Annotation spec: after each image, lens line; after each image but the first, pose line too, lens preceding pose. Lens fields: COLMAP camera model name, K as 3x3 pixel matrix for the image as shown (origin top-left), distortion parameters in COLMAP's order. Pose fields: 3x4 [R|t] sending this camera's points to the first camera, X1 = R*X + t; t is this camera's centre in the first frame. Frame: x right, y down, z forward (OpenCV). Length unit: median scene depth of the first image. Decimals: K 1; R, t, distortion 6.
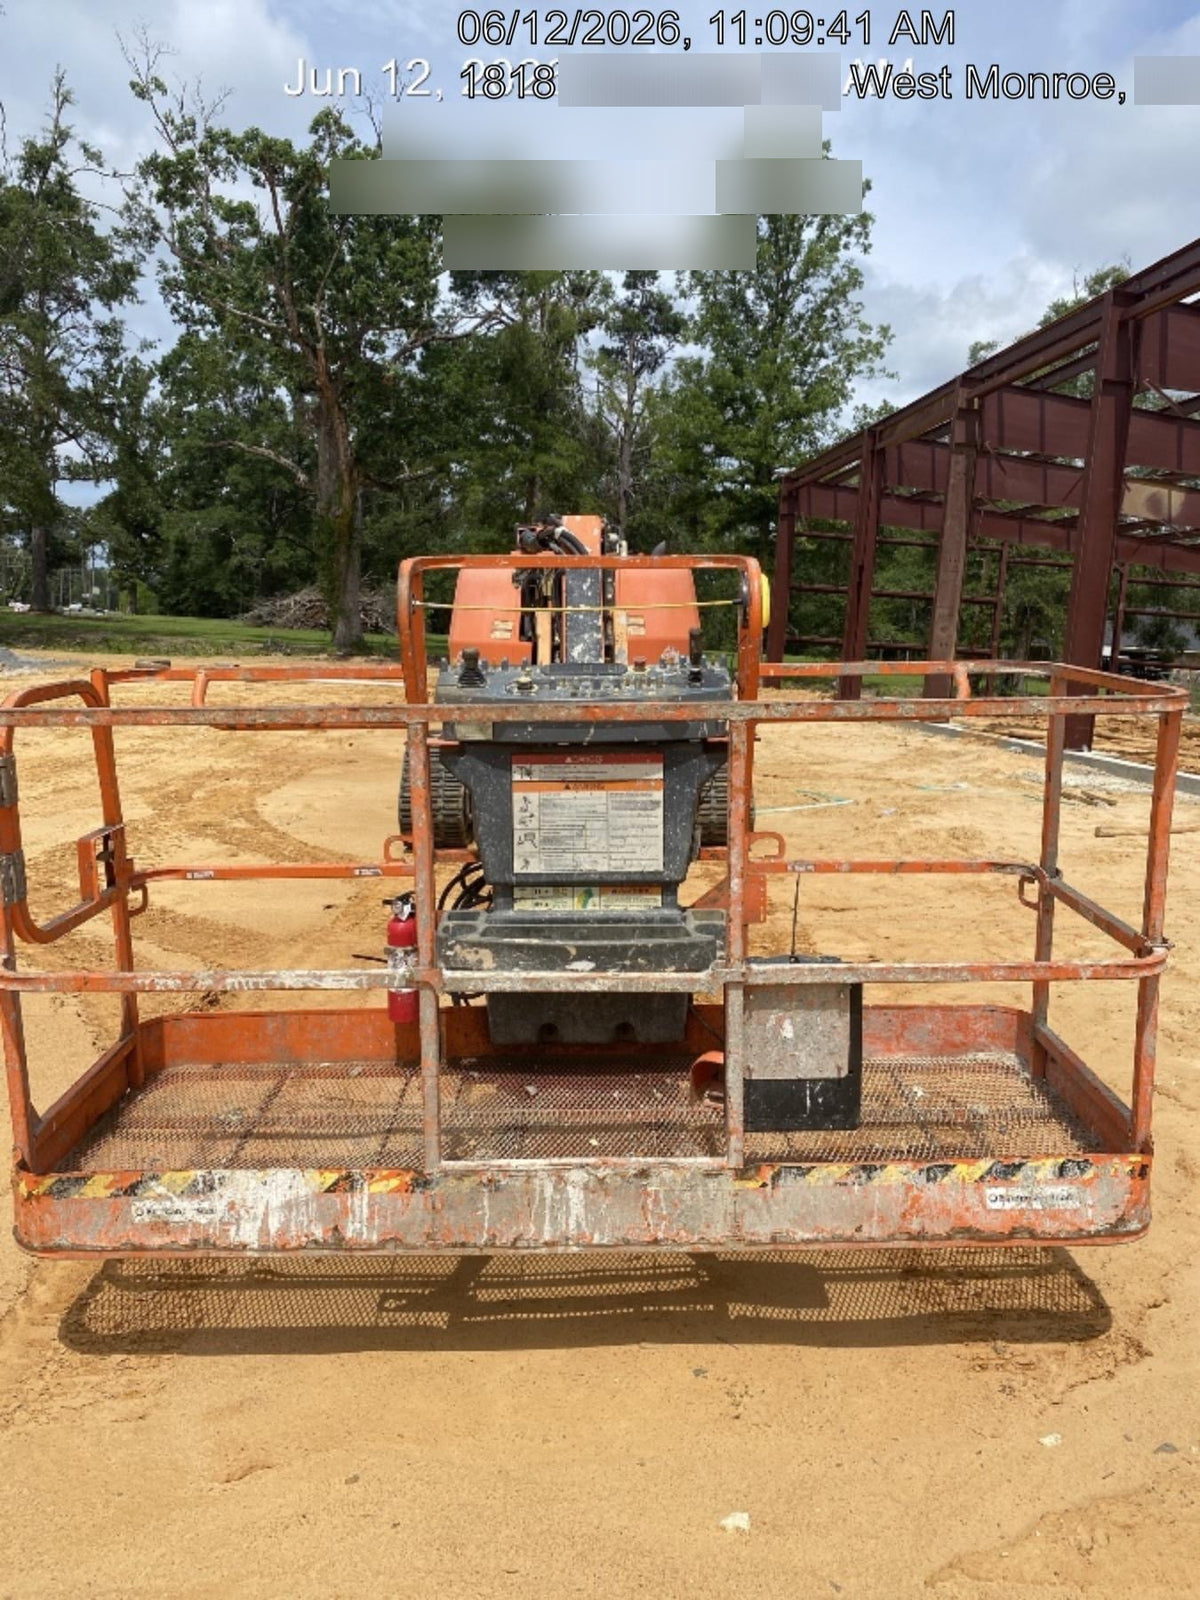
lens RADIAL K [[1203.2, 0, 605.8], [0, 1203.2, 791.8], [0, 0, 1]] dist [0.013063, 0.000368]
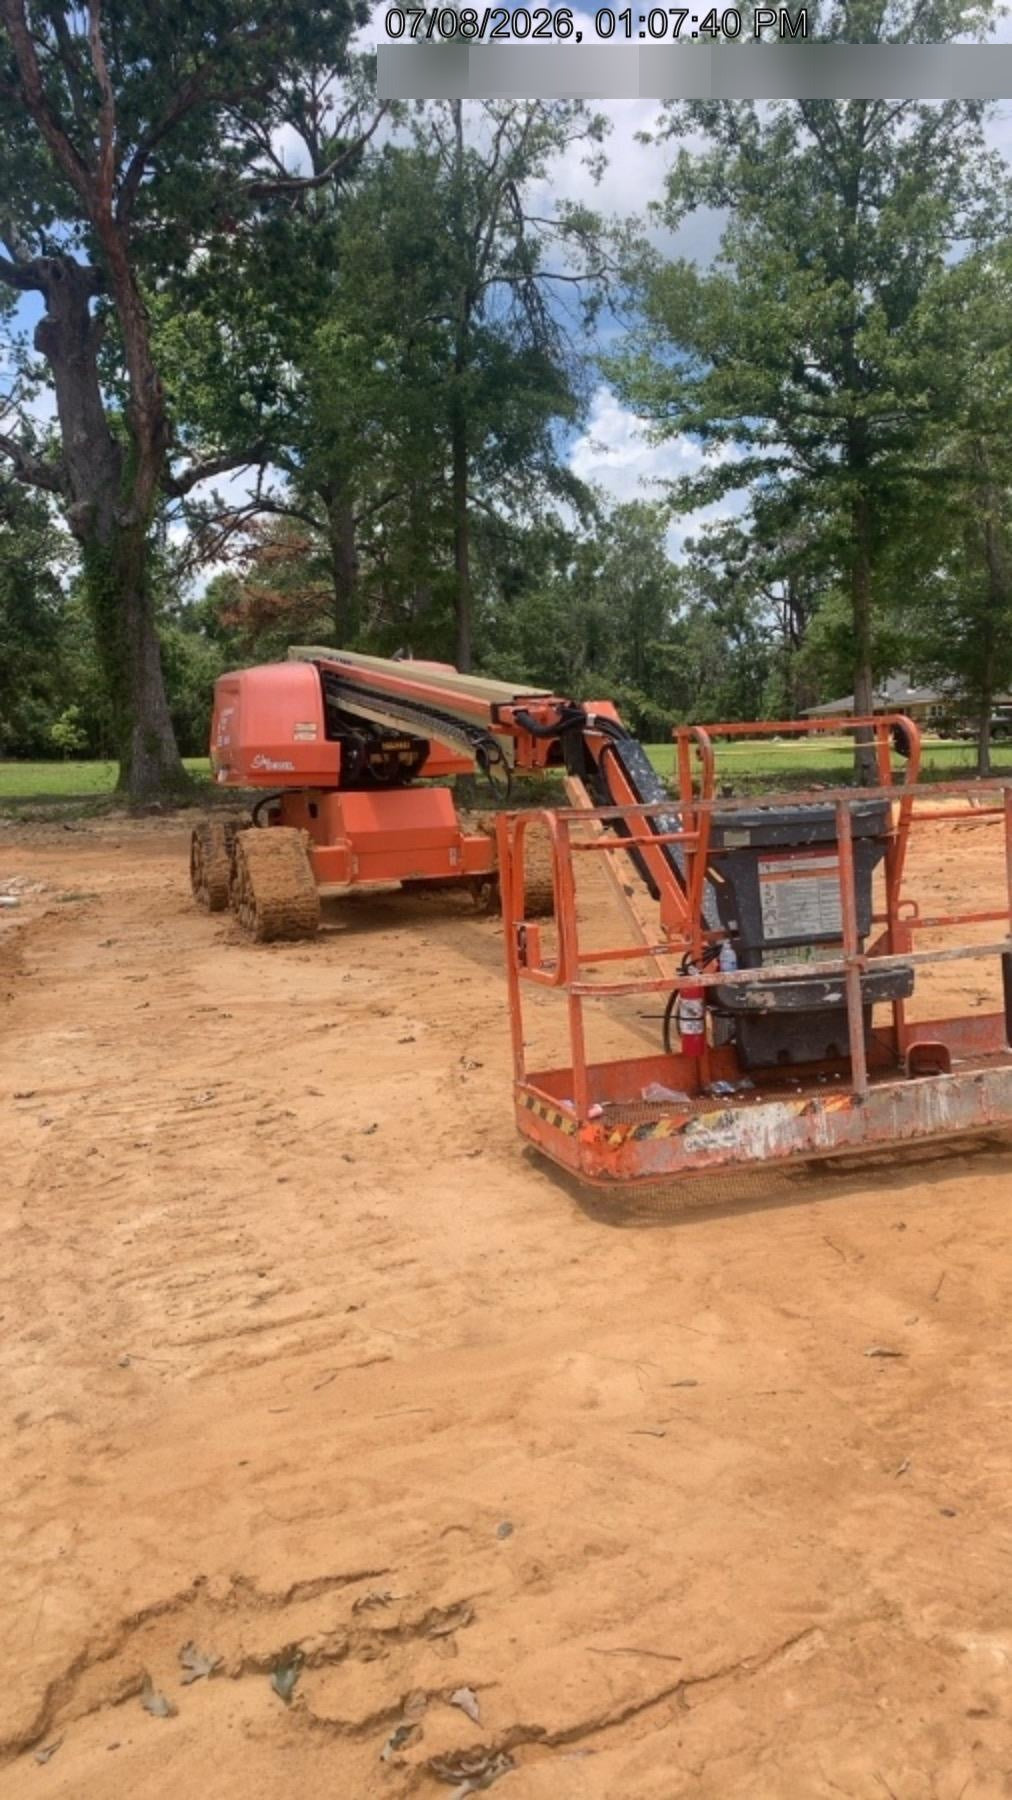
lens RADIAL K [[1261.0, 0, 493.1], [0, 1261.0, 891.6], [0, 0, 1]] dist [0.010719, 0.000208]
pose [[0.960056, -0.076348, 0.269191, -1.001459], [0.114717, 0.984882, -0.129801, 0.216604], [-0.255211, 0.155497, 0.954300, -0.448740]]
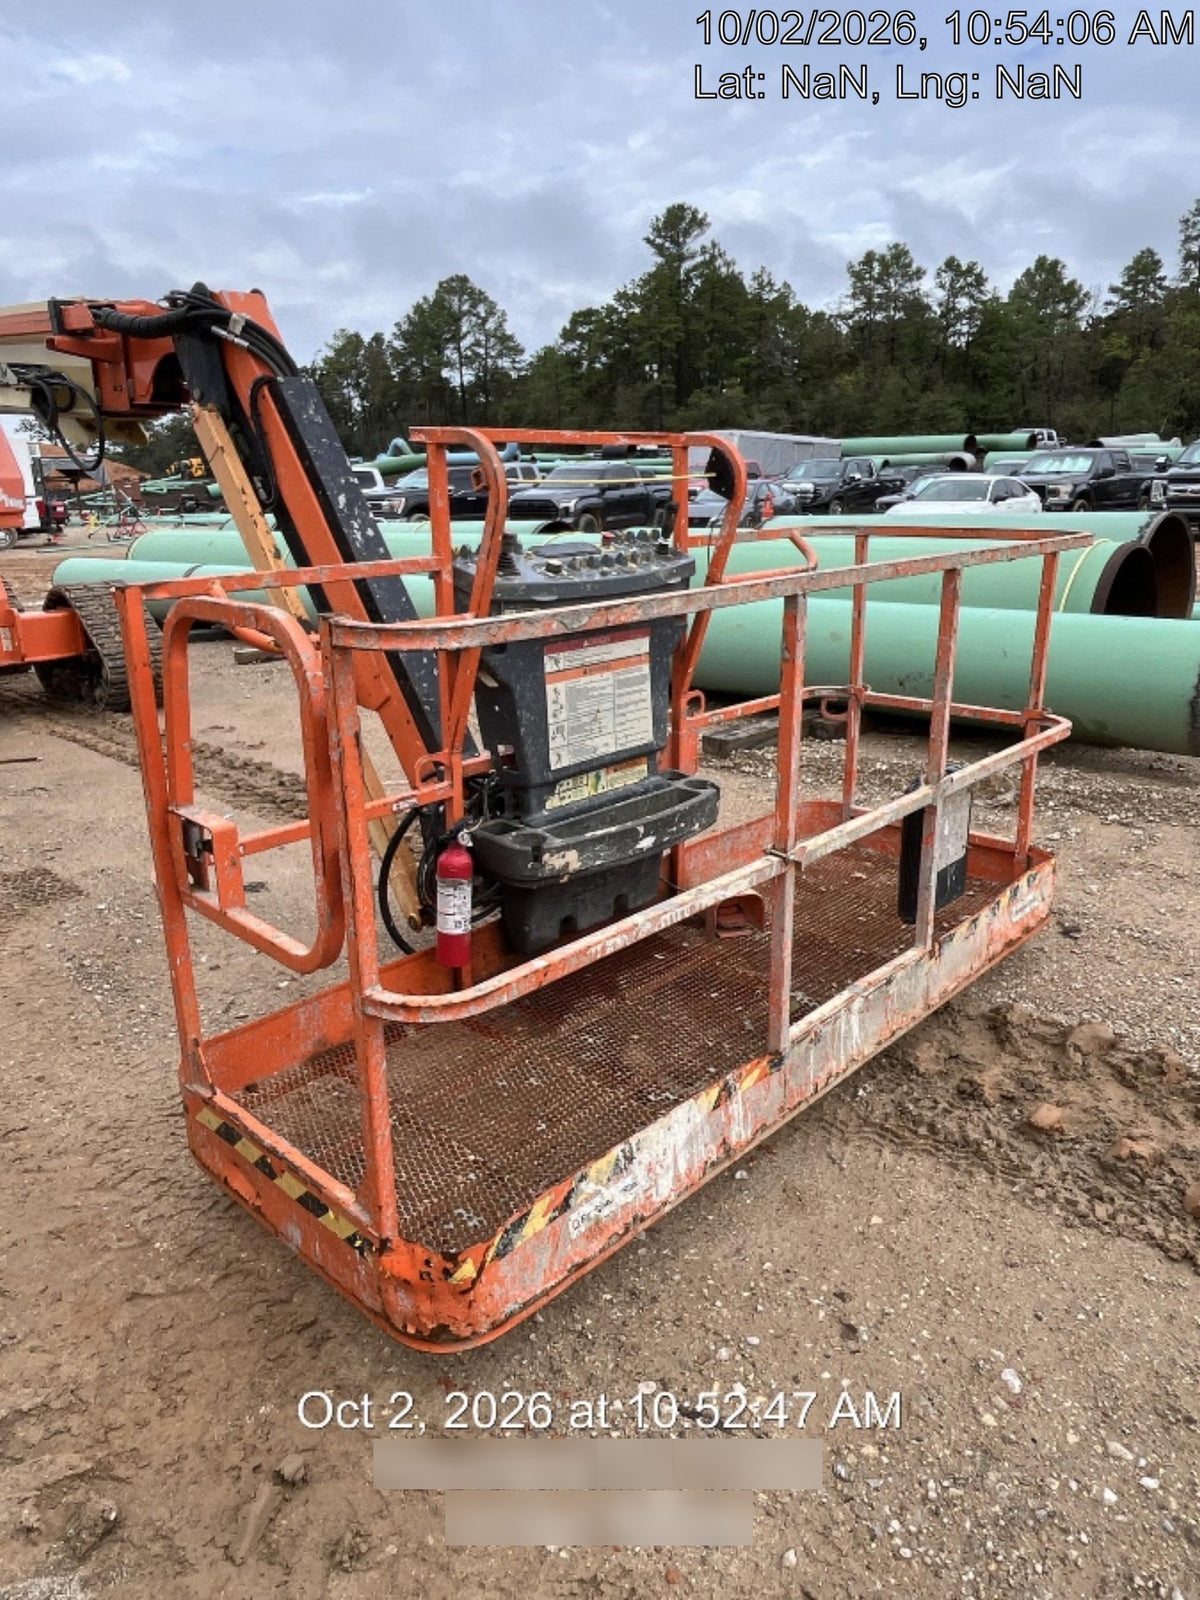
lens RADIAL K [[1077.6, 0, 604.3], [0, 1077.6, 791.9], [0, 0, 1]] dist [0.028271, -0.000150]
pose [[0.700678, -0.205502, 0.683242, -0.813093], [0.142295, 0.978633, 0.148421, -0.046473], [-0.699144, -0.006773, 0.714949, 0.460634]]
